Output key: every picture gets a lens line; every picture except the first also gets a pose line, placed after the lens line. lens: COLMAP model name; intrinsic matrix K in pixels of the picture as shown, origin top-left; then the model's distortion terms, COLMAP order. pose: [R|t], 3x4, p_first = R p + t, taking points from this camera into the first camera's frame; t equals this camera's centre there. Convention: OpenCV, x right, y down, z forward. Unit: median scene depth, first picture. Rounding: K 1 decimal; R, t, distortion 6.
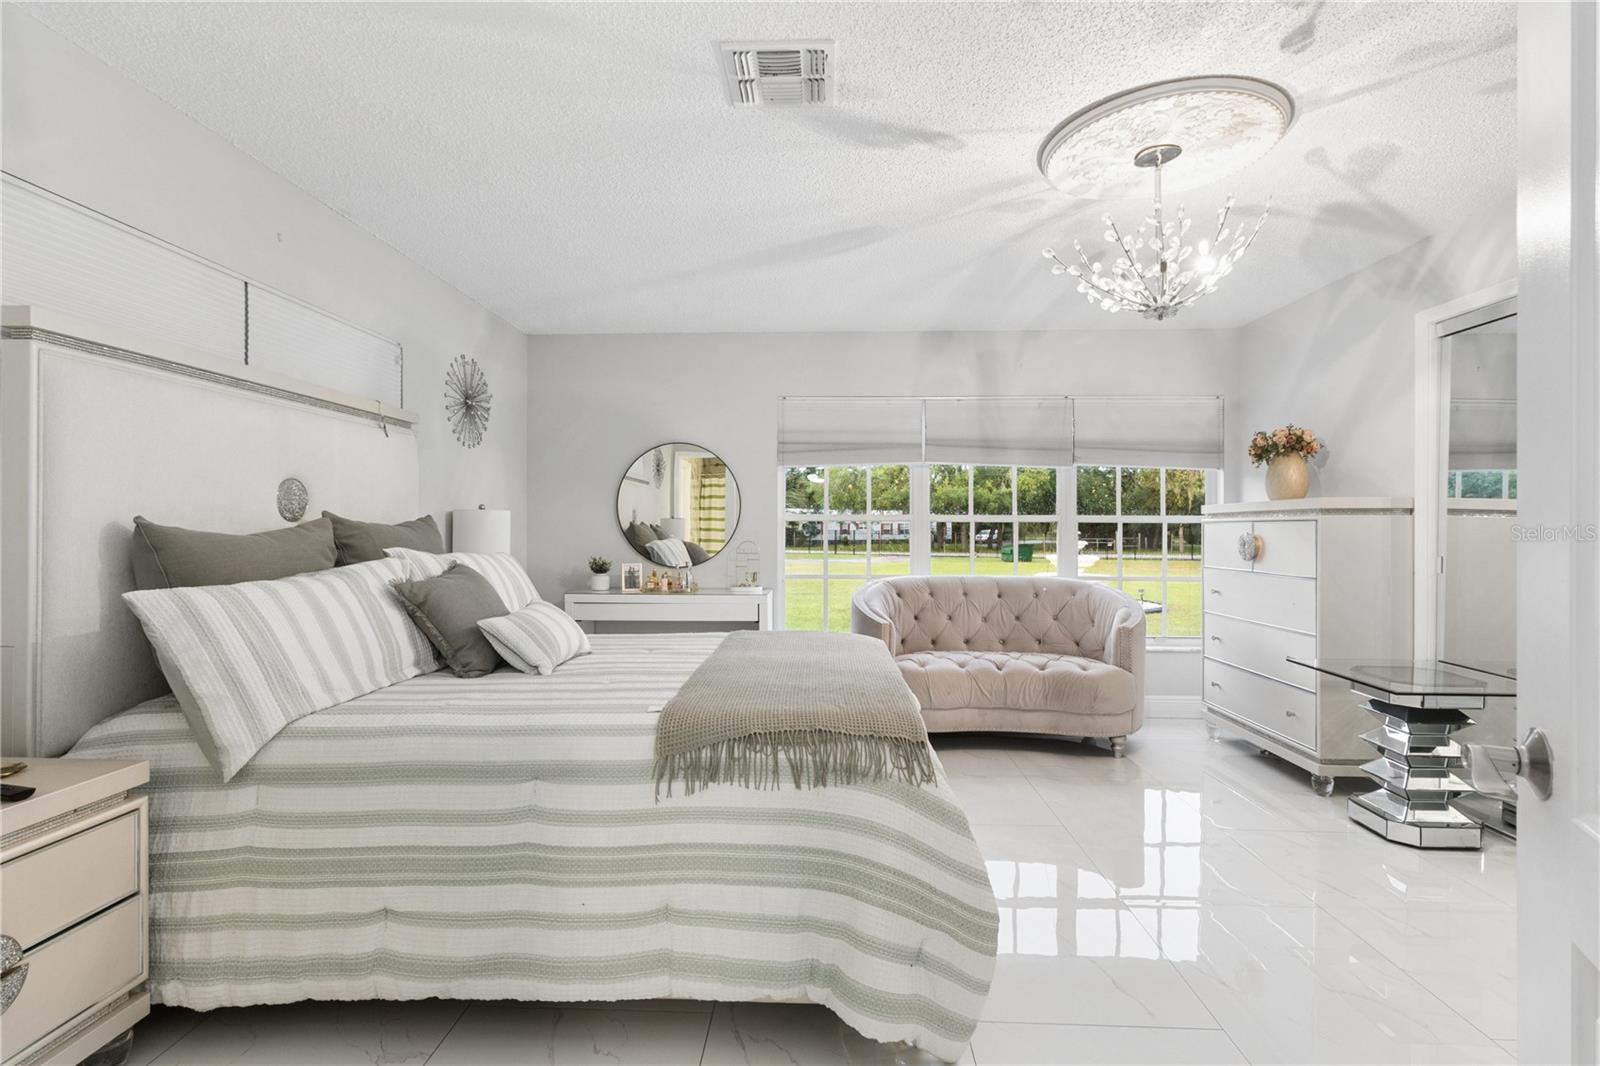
lens RADIAL K [[741.5, 0, 801.7], [0, 741.5, 526.6], [0, 0, 1]] dist [-0.002610, 0.000496]
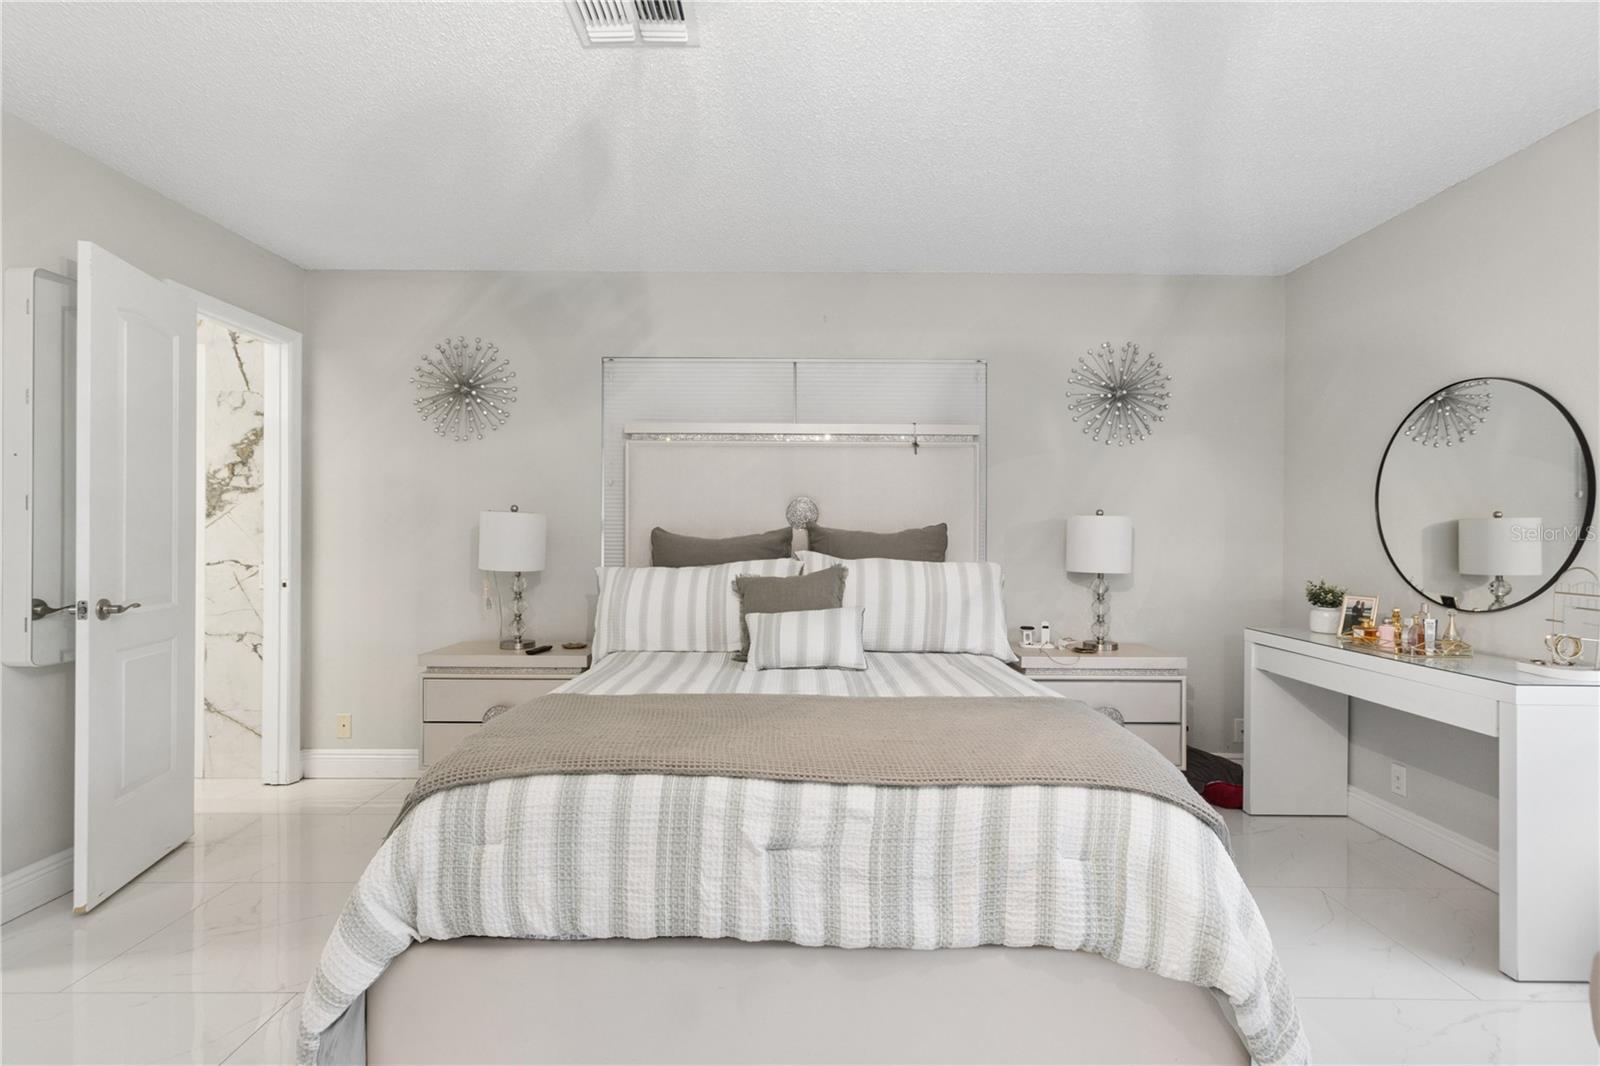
lens RADIAL K [[741.5, 0, 801.7], [0, 741.5, 526.6], [0, 0, 1]] dist [-0.002610, 0.000496]
pose [[0.043955, -0.011773, -0.998964, 0.437420], [-0.001619, 0.999928, -0.011855, 0.001284], [0.999032, 0.002138, 0.043933, 0.618226]]
